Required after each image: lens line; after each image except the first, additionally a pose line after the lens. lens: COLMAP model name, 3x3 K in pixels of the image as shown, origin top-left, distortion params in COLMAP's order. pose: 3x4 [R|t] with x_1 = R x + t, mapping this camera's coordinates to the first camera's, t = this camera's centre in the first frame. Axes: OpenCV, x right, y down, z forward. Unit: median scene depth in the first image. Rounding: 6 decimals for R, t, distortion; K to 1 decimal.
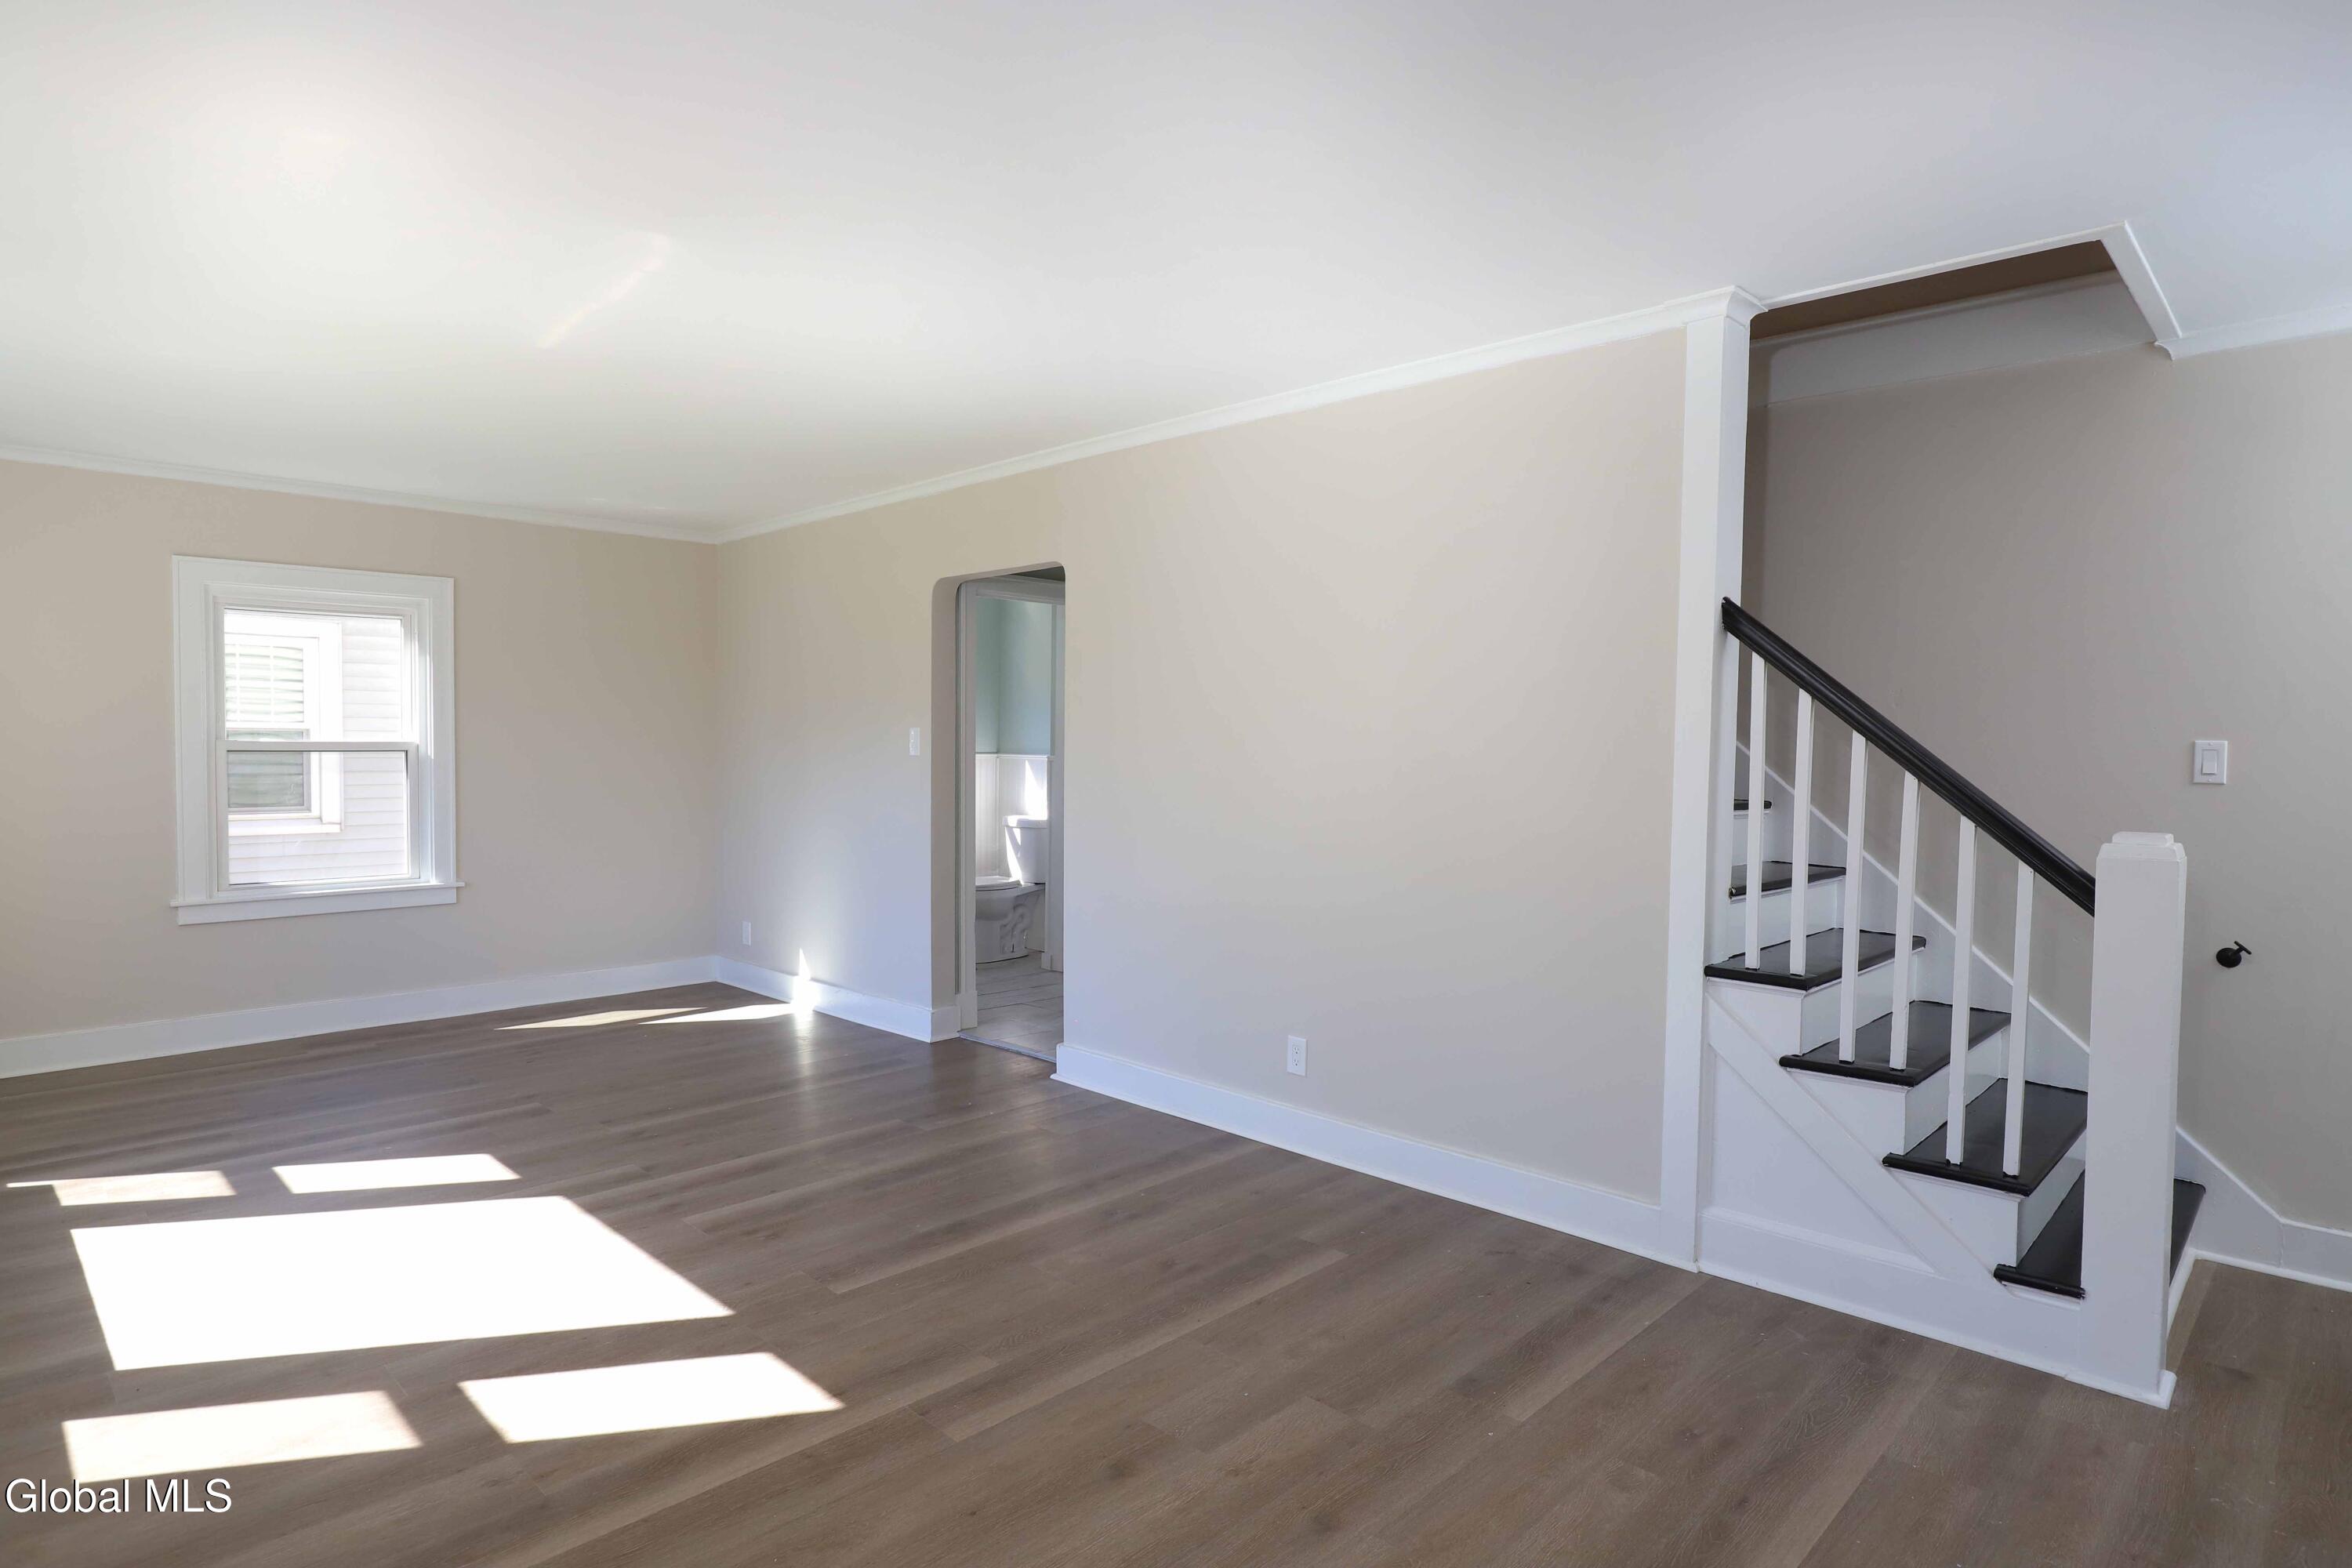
lens RADIAL K [[1282.2, 0, 1178.1], [0, 1282.2, 788.2], [0, 0, 1]] dist [-0.001728, 0.000494]
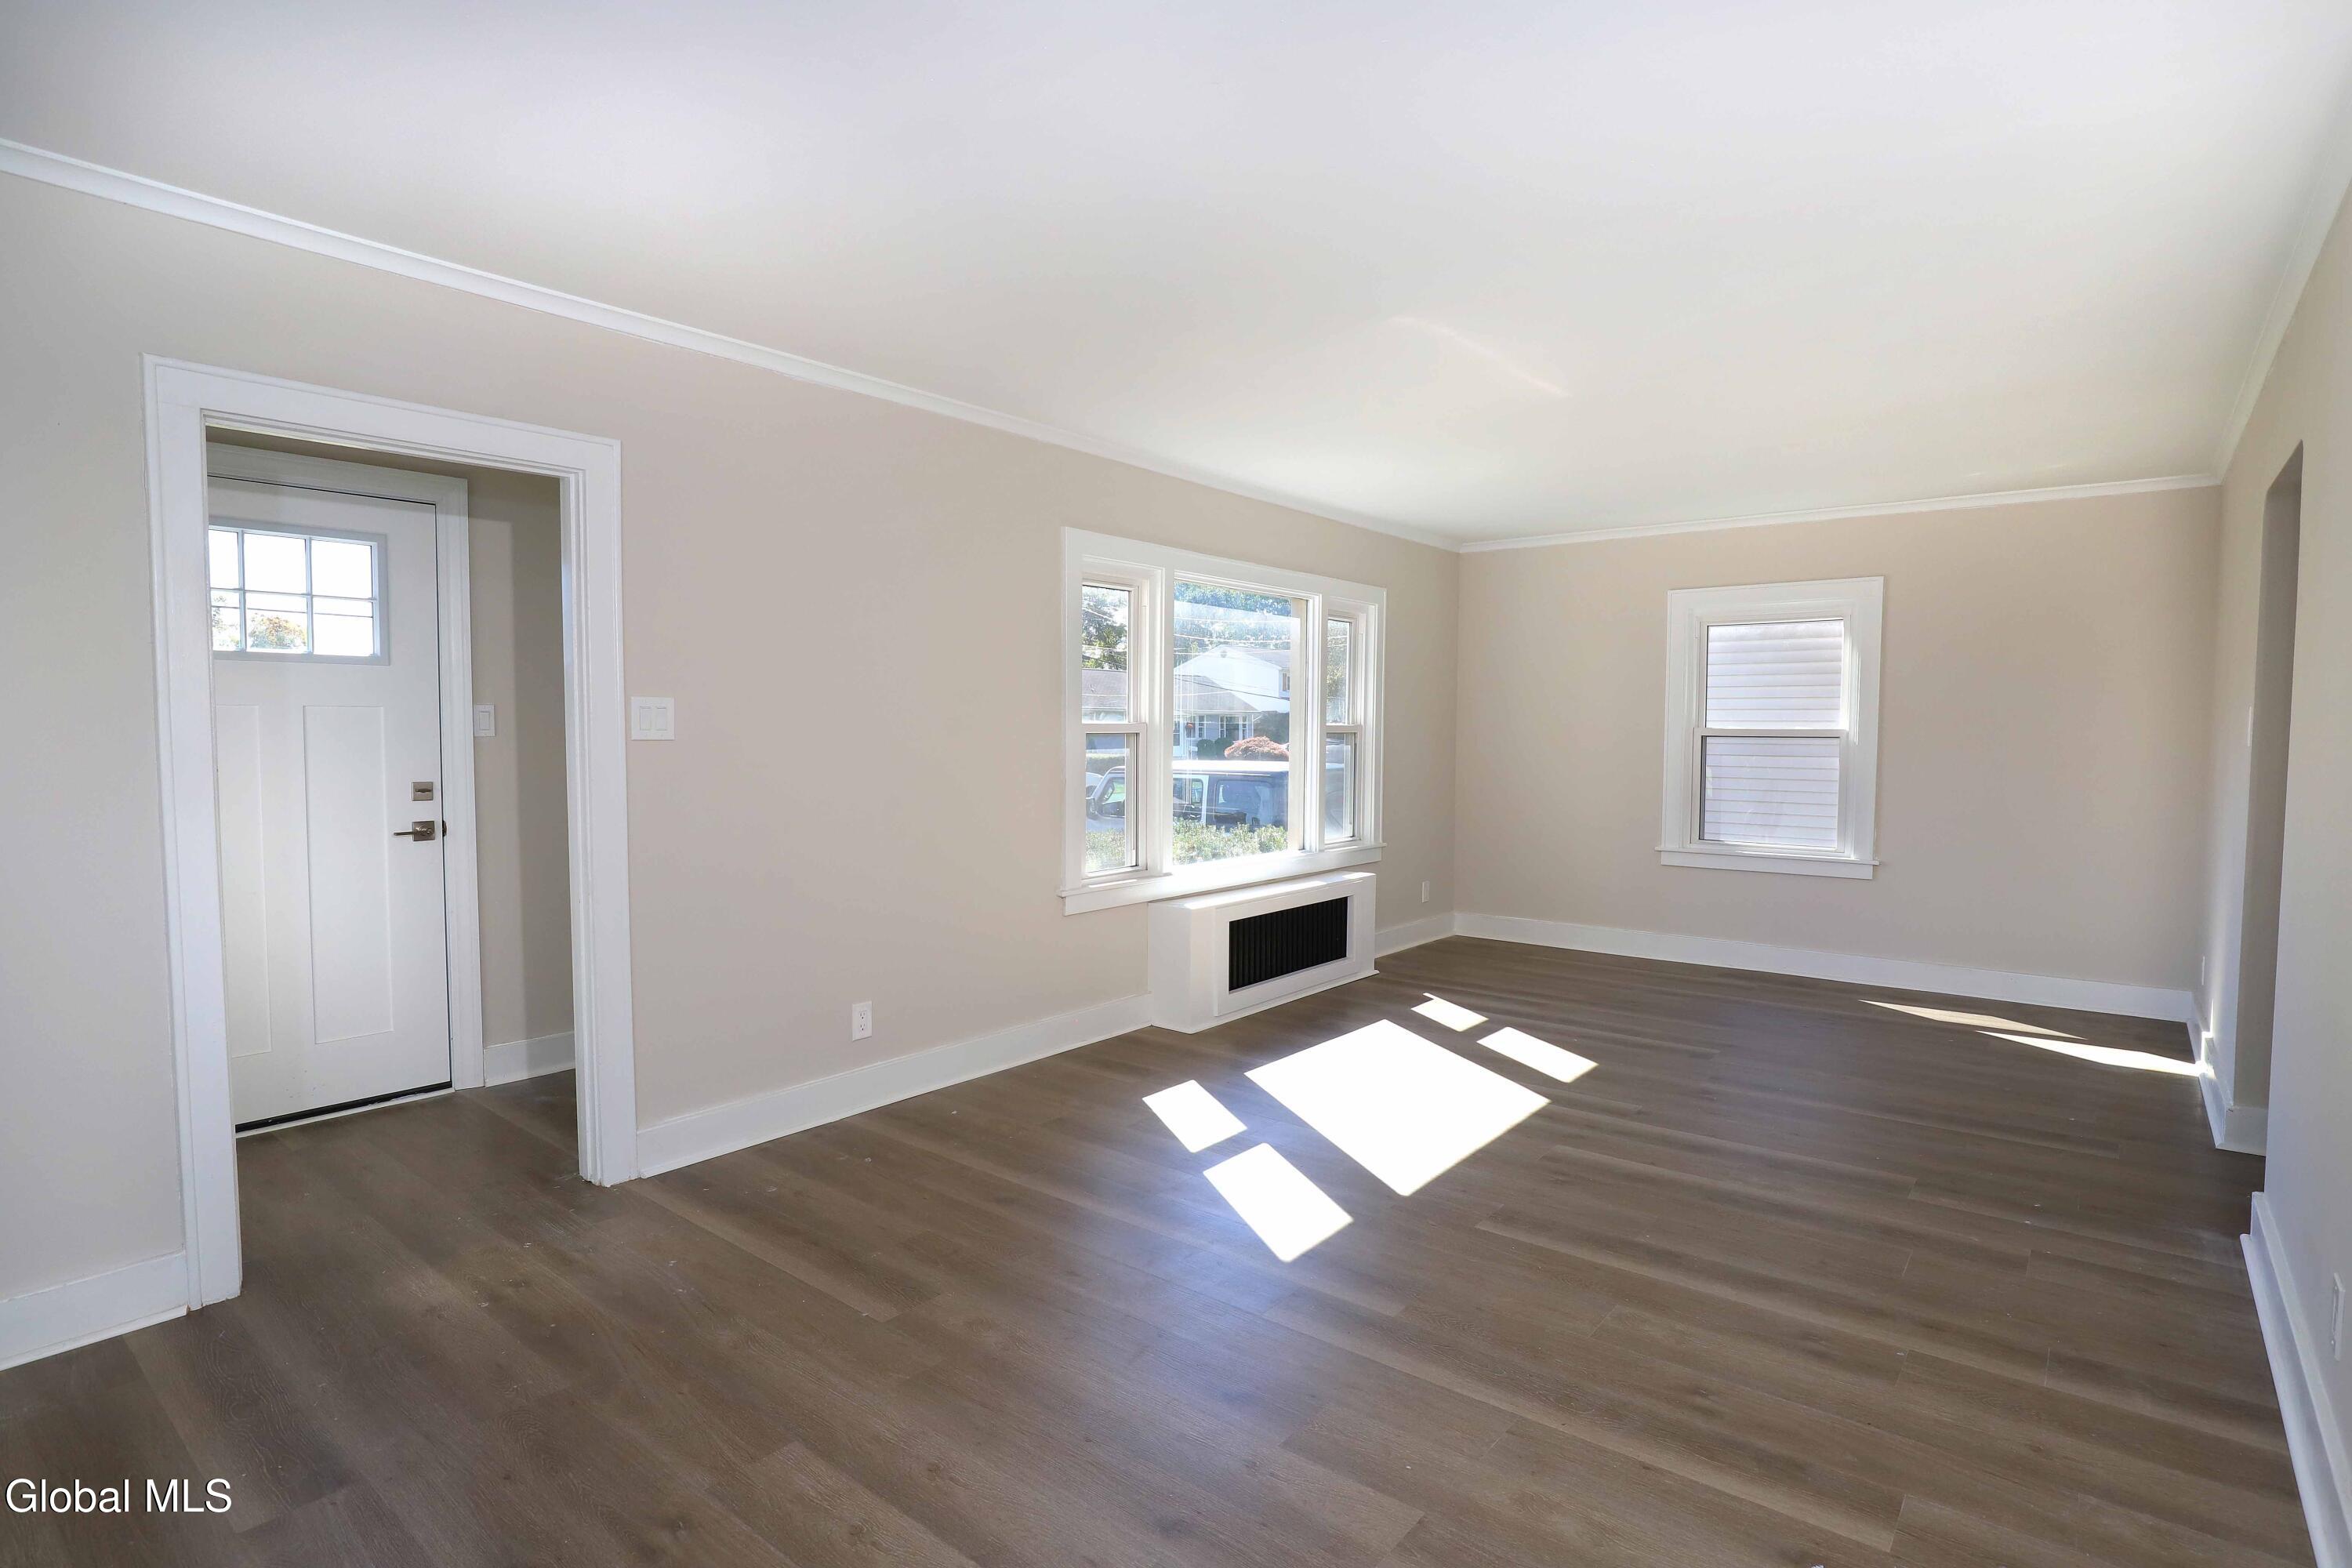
lens RADIAL K [[1159.4, 0, 1177.8], [0, 1159.4, 791.8], [0, 0, 1]] dist [-0.000969, -0.000283]
pose [[0.103949, 0.047225, -0.993461, 0.556015], [-0.037383, 0.998352, 0.043546, -0.007050], [0.993880, 0.032613, 0.105543, 0.525772]]
